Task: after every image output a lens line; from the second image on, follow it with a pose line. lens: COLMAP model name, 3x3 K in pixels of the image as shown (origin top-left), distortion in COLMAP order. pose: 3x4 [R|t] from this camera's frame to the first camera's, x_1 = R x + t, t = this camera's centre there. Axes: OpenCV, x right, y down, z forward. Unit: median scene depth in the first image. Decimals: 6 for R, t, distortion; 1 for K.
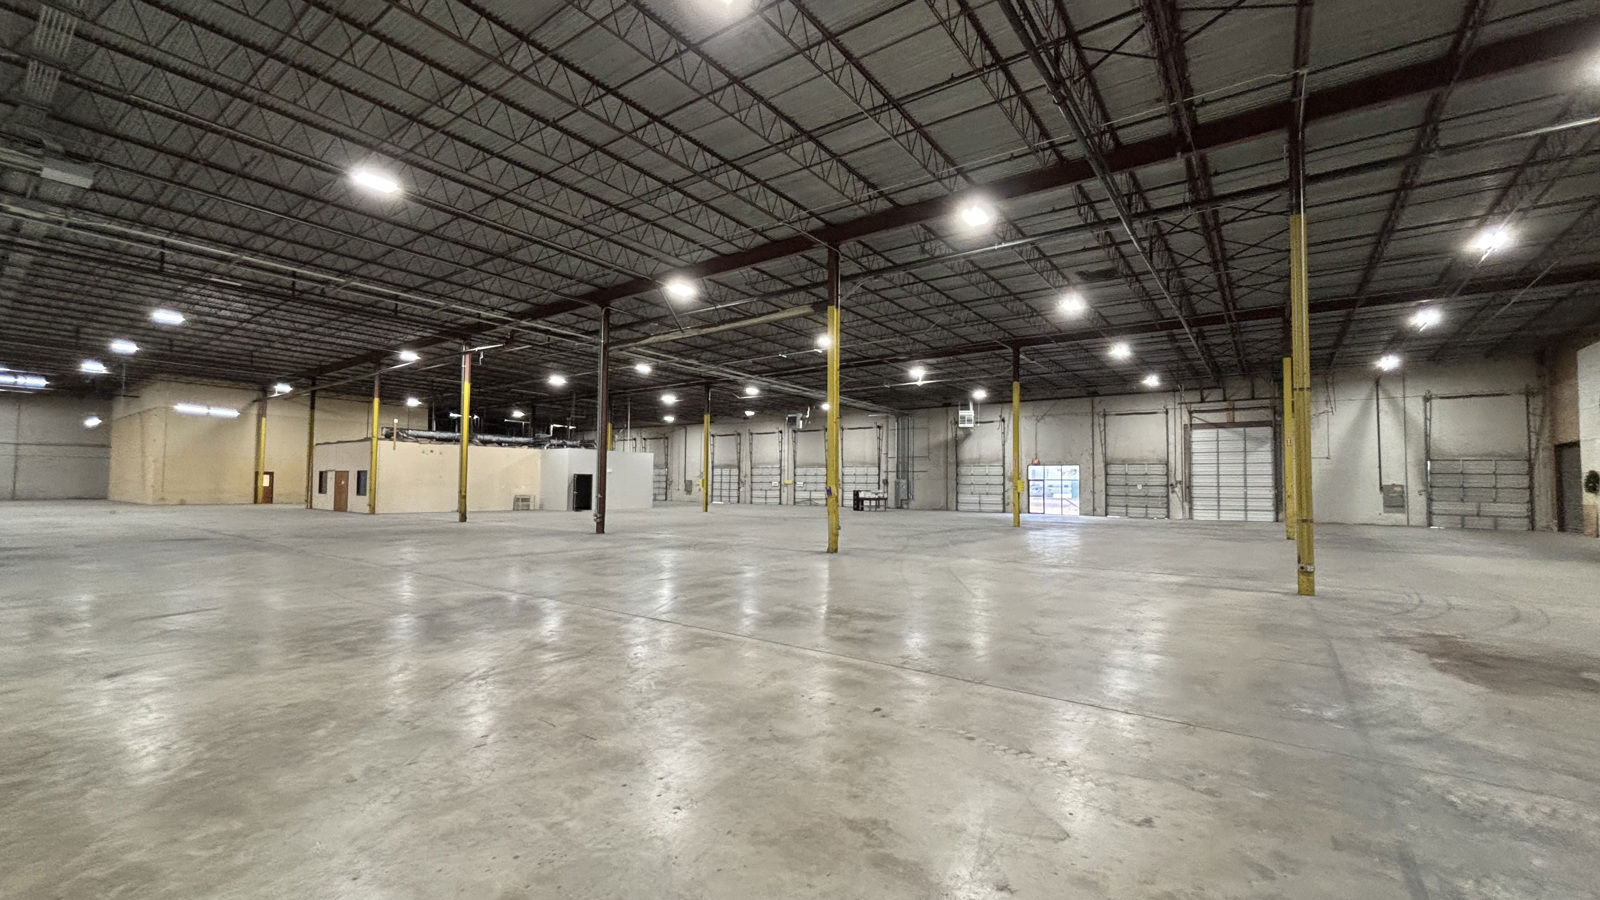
lens RADIAL K [[644.7, 0, 797.4], [0, 644.7, 452.5], [0, 0, 1]] dist [0.004983, -0.000055]
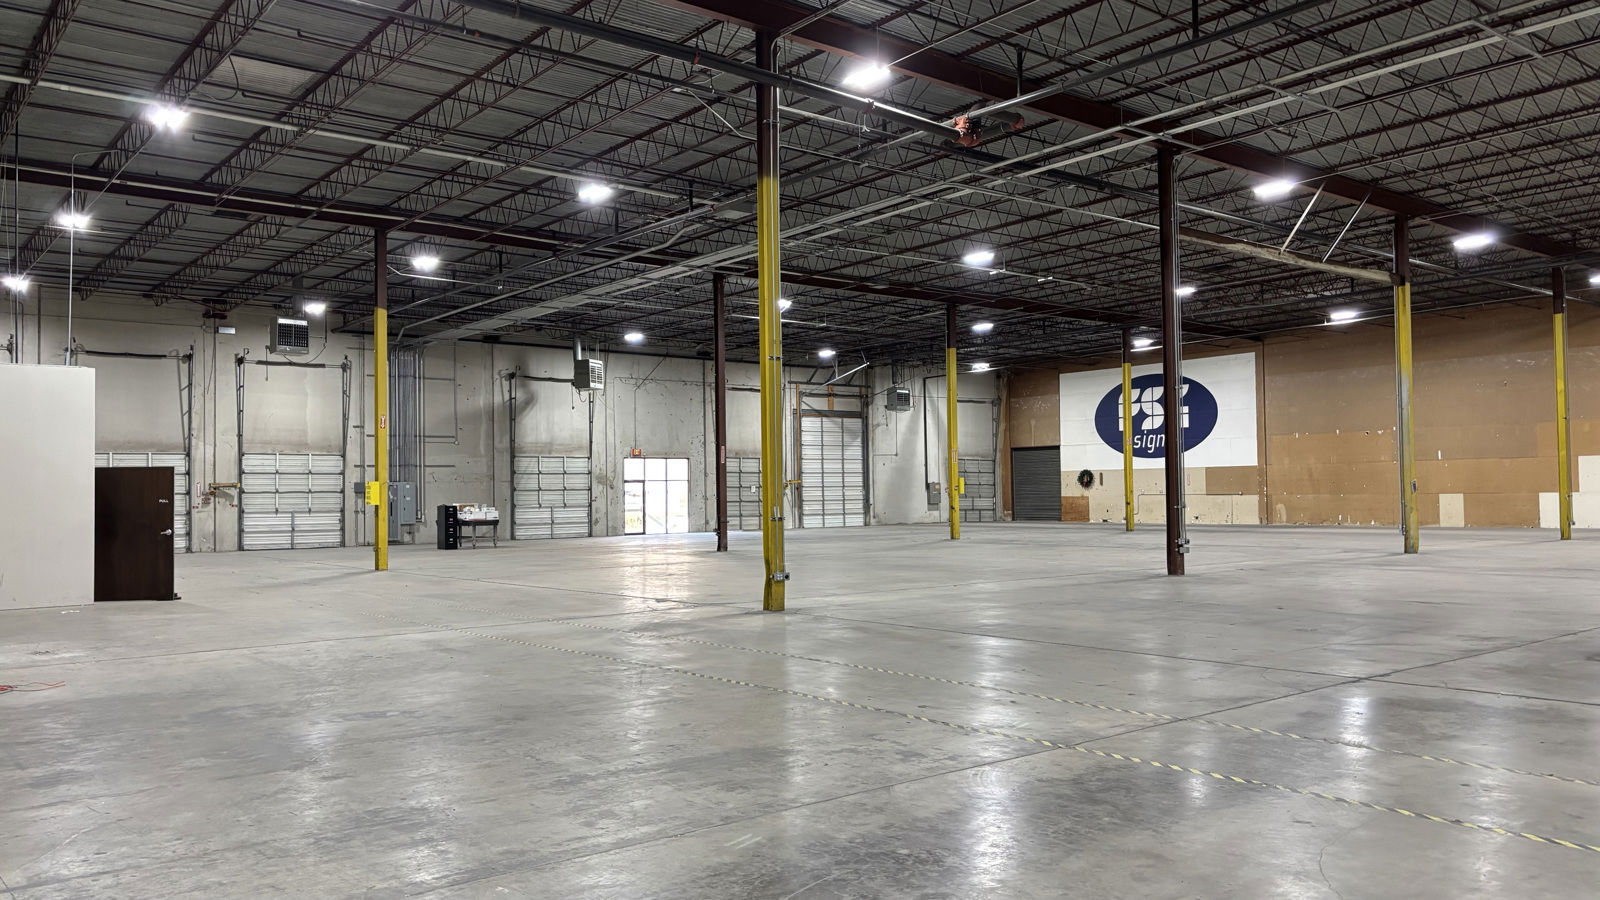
lens RADIAL K [[1209.8, 0, 805.8], [0, 1209.8, 451.0], [0, 0, 1]] dist [0.079686, -0.074237]
pose [[0.227176, 0.020381, 0.973640, -0.979952], [-0.031783, 0.999404, -0.013505, 0.032041], [-0.973335, -0.027877, 0.227688, 0.762866]]
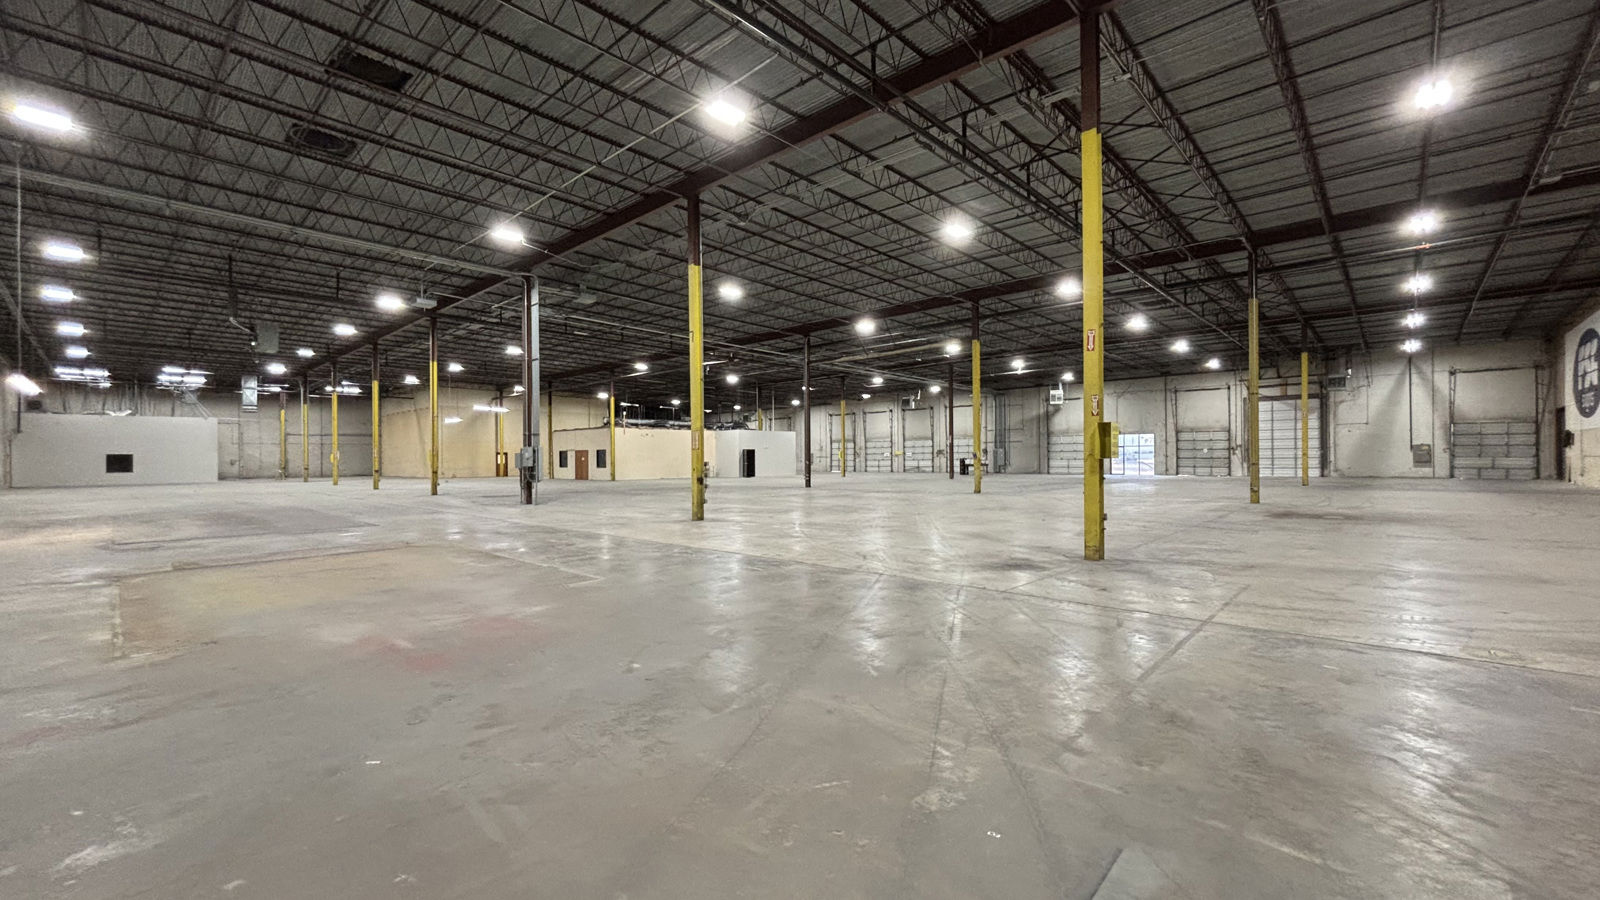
lens RADIAL K [[644.7, 0, 801.1], [0, 644.7, 456.5], [0, 0, 1]] dist [0.004983, -0.000055]
pose [[0.993568, -0.018723, -0.111677, -0.104865], [0.024016, 0.998641, 0.046245, -0.011686], [0.110660, -0.048629, 0.992668, -0.340429]]
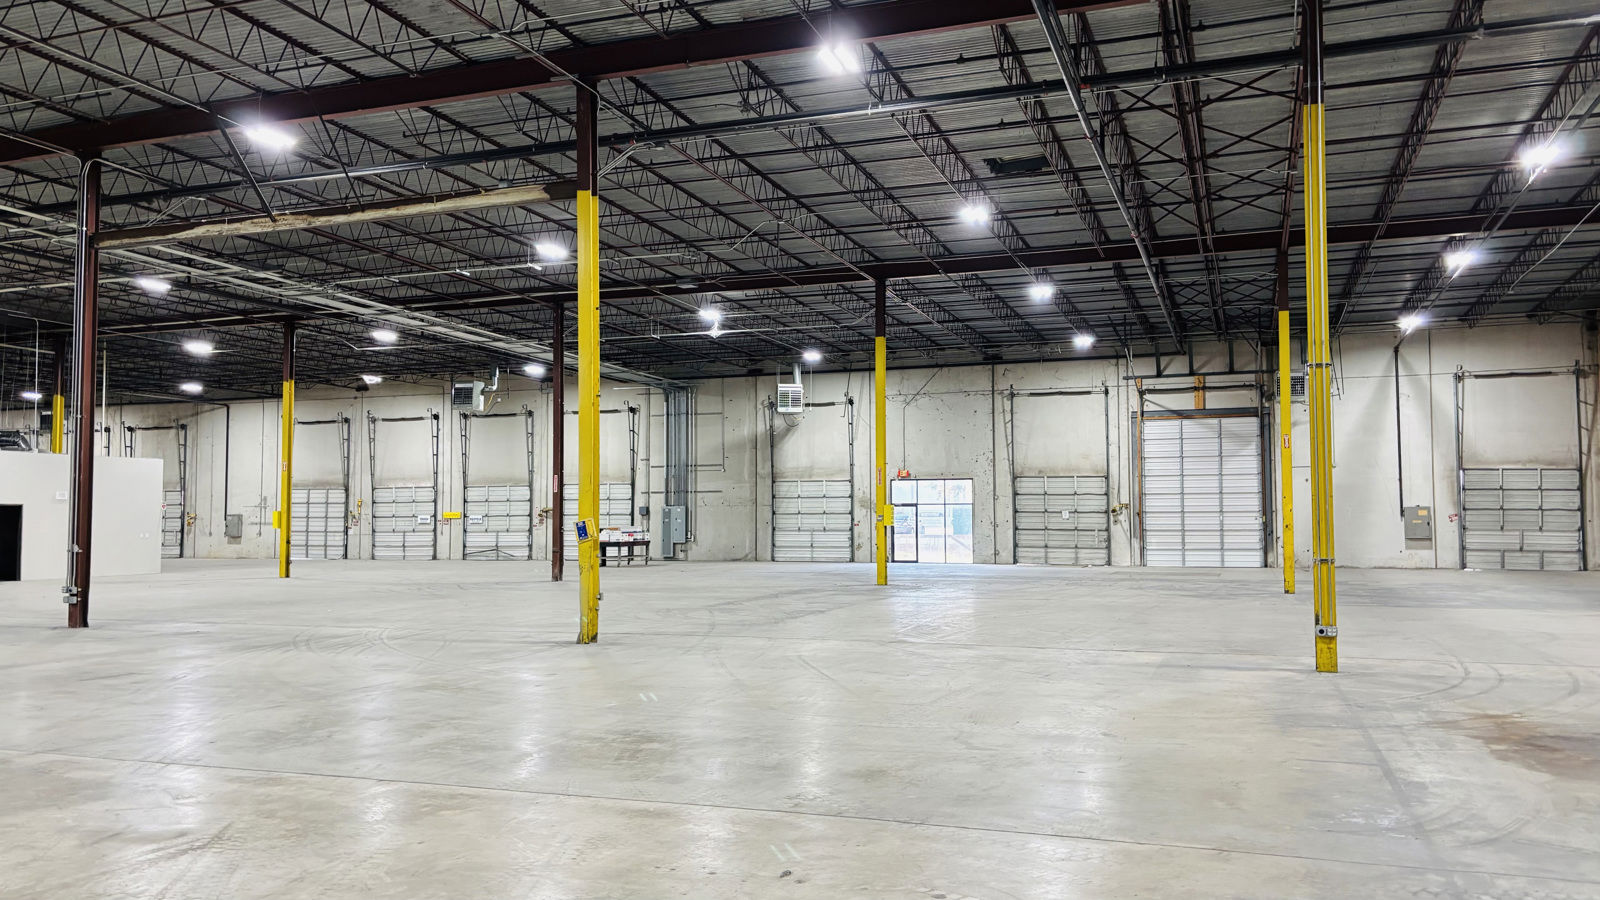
lens RADIAL K [[1209.8, 0, 803.1], [0, 1209.8, 443.4], [0, 0, 1]] dist [0.079686, -0.074237]
pose [[0.959313, 0.002861, 0.282329, -0.034260], [0.000217, 0.999941, -0.010870, -0.001218], [-0.282343, 0.010489, 0.959256, -0.025716]]
